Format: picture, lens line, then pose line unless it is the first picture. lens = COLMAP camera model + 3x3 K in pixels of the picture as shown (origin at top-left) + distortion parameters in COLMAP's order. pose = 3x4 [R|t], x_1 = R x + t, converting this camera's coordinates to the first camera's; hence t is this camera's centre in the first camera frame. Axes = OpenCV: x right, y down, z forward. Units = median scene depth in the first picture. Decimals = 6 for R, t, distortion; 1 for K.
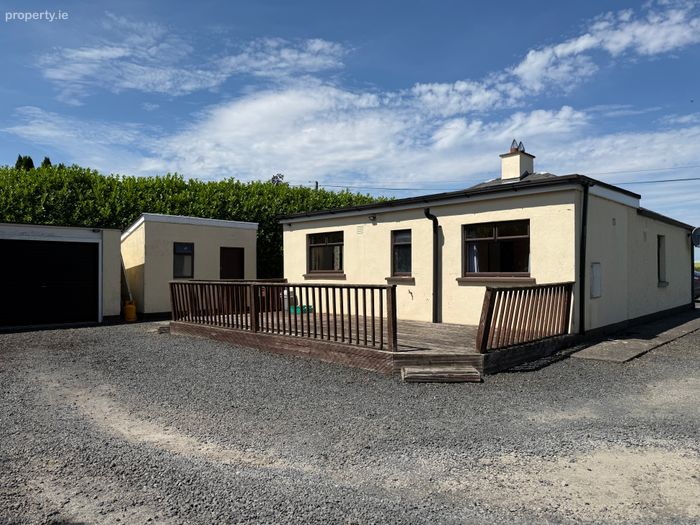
lens RADIAL K [[514.5, 0, 363.8], [0, 514.5, 263.4], [0, 0, 1]] dist [0.034628, -0.046358]
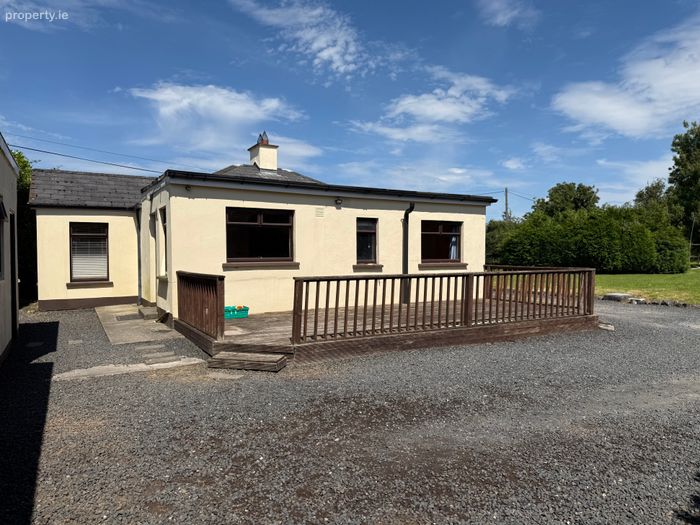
lens RADIAL K [[514.5, 0, 348.9], [0, 514.5, 264.1], [0, 0, 1]] dist [0.034628, -0.046358]
pose [[0.165601, -0.026008, 0.985850, -1.020137], [-0.017647, 0.999414, 0.029331, -0.004351], [-0.986035, -0.022255, 0.165045, 0.949060]]
